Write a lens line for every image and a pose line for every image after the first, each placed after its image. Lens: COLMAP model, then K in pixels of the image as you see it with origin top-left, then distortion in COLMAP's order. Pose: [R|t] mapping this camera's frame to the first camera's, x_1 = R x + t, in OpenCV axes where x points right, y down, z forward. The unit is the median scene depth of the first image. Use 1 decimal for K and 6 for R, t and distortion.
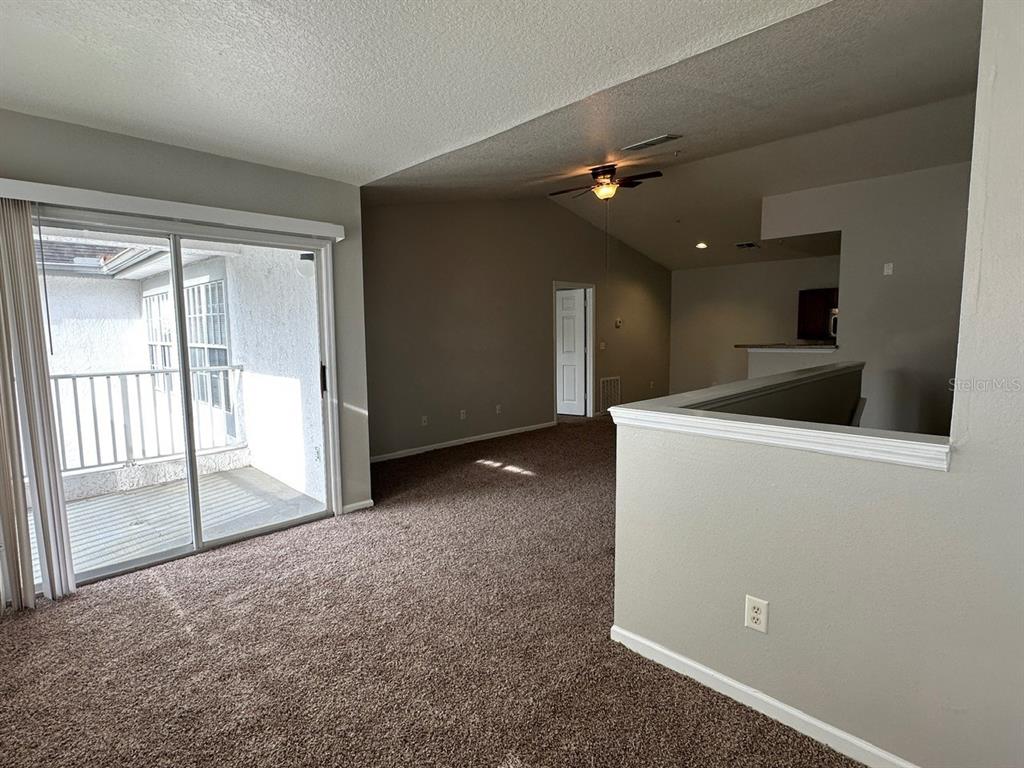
lens RADIAL K [[527.0, 0, 512.5], [0, 527.0, 383.3], [0, 0, 1]] dist [0.000566, -0.000136]
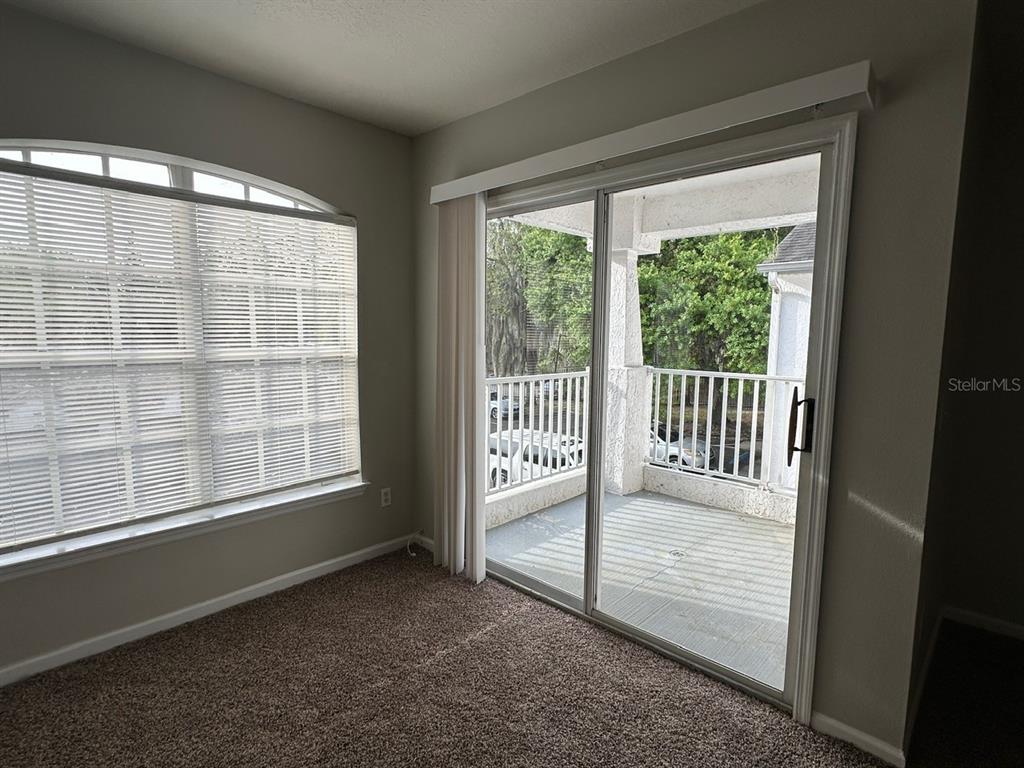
lens RADIAL K [[527.0, 0, 511.3], [0, 527.0, 385.9], [0, 0, 1]] dist [0.000566, -0.000136]
pose [[0.028848, 0.113057, -0.993170, 0.086720], [-0.116727, 0.987166, 0.108983, -0.059716], [0.992745, 0.112786, 0.041674, 0.672474]]
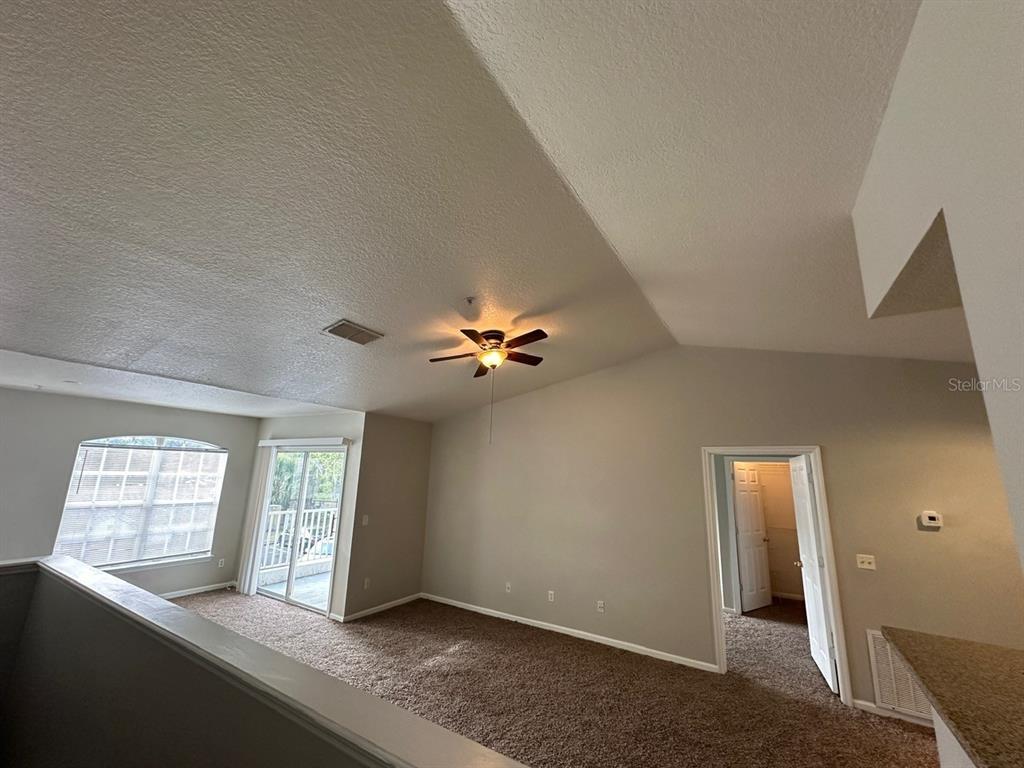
lens RADIAL K [[405.1, 0, 514.7], [0, 405.1, 381.6], [0, 0, 1]] dist [0.000949, 0.000119]
pose [[0.231655, -0.196683, -0.952708, 1.049293], [-0.132702, 0.963804, -0.231241, -0.213864], [0.963704, 0.179994, 0.197169, 1.135195]]
